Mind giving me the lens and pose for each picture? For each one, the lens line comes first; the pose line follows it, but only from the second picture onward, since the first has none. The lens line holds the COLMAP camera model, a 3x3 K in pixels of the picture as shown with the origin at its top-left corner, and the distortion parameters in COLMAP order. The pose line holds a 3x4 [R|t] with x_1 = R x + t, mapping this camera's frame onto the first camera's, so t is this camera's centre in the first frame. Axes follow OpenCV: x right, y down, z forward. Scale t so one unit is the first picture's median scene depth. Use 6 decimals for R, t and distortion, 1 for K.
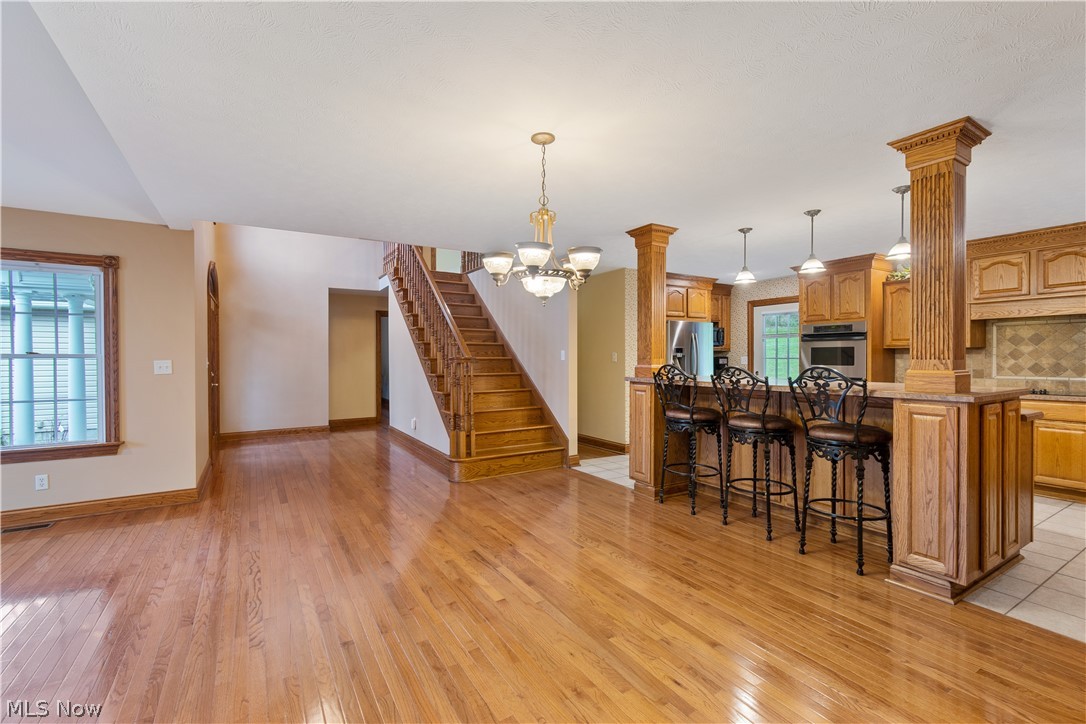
lens RADIAL K [[475.8, 0, 543.0], [0, 475.8, 362.0], [0, 0, 1]] dist [0.001185, -0.000504]
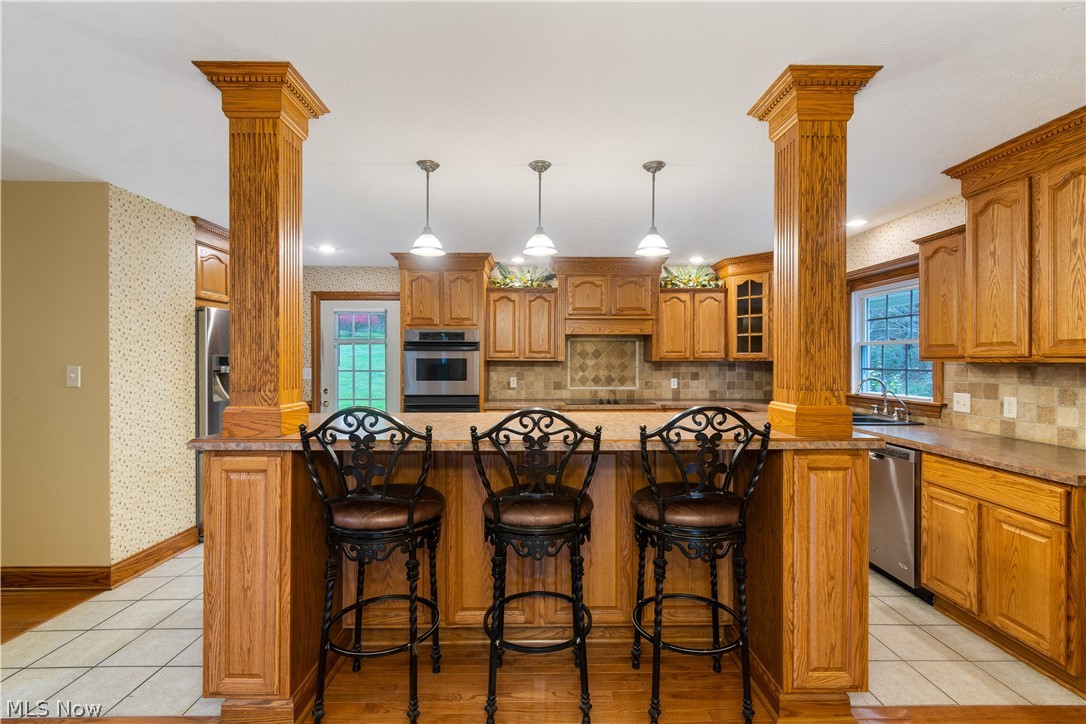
lens RADIAL K [[475.8, 0, 543.0], [0, 475.8, 362.0], [0, 0, 1]] dist [0.001185, -0.000504]
pose [[0.514229, -0.000281, 0.857653, -0.010083], [0.006682, 0.999971, -0.003678, -0.026429], [-0.857627, 0.007622, 0.514215, 0.537652]]
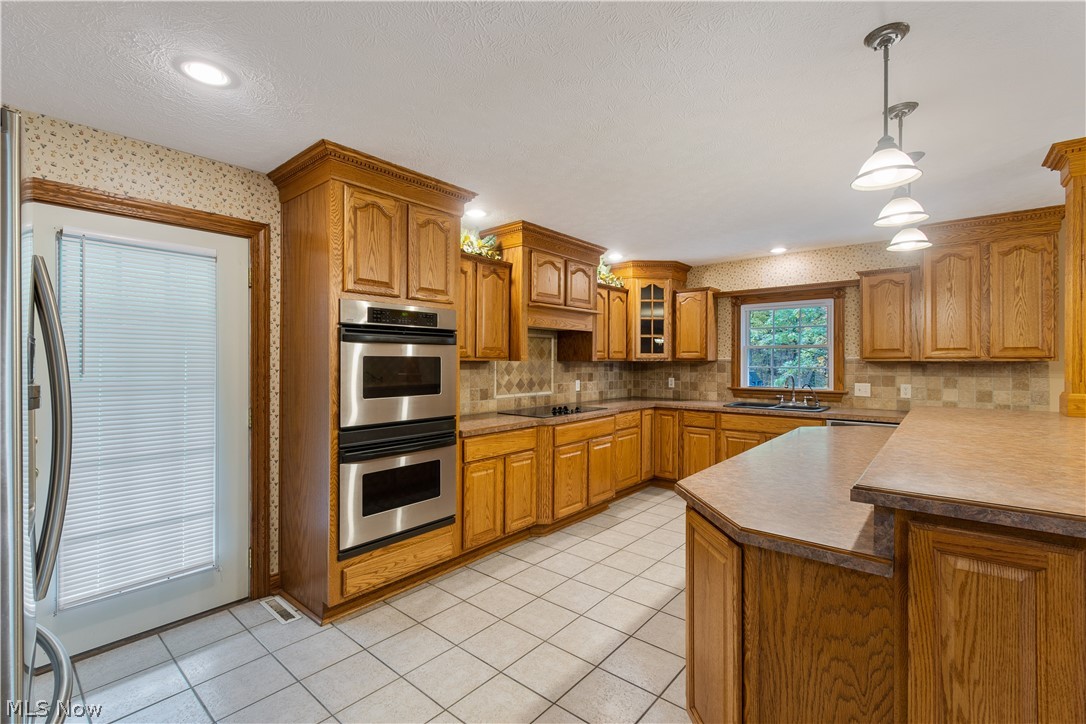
lens RADIAL K [[475.8, 0, 543.0], [0, 475.8, 362.0], [0, 0, 1]] dist [0.001185, -0.000504]
pose [[-0.306661, 0.001386, 0.951818, 0.151986], [0.010515, 0.999943, 0.001932, -0.032275], [-0.951761, 0.010601, -0.306658, 1.275699]]
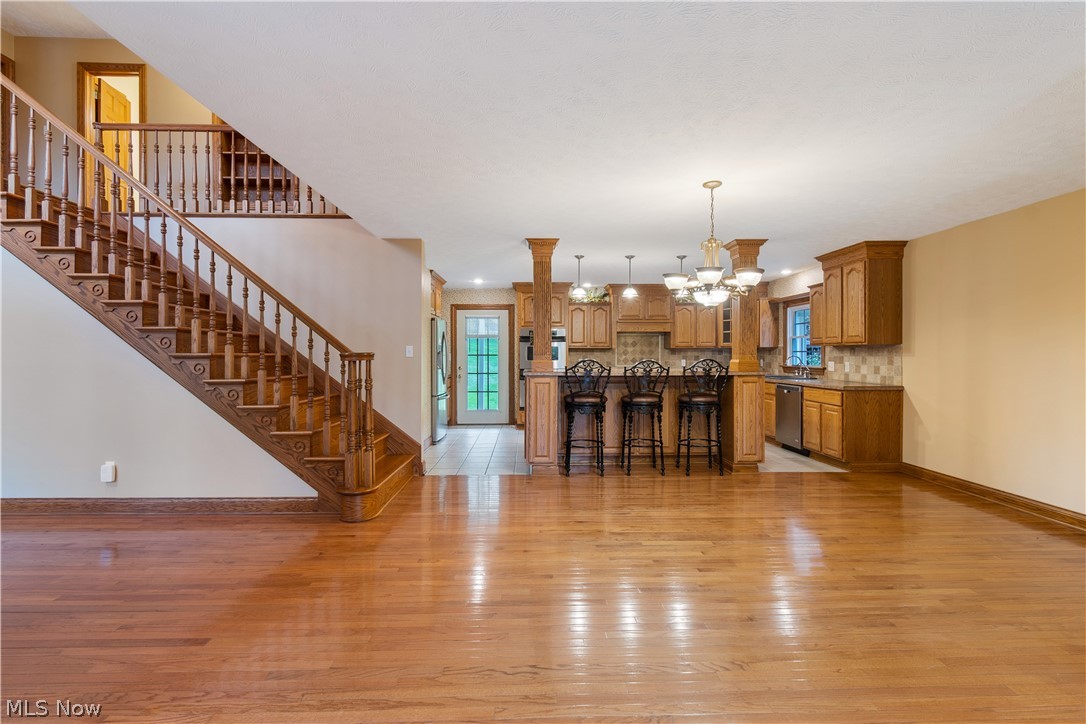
lens RADIAL K [[486.1, 0, 538.8], [0, 486.1, 356.3], [0, 0, 1]] dist [0.001438, -0.000150]
pose [[0.506422, -0.001907, 0.862283, -0.737299], [0.008824, 0.999957, -0.002970, 0.000092], [-0.862240, 0.009113, 0.506417, 0.395065]]
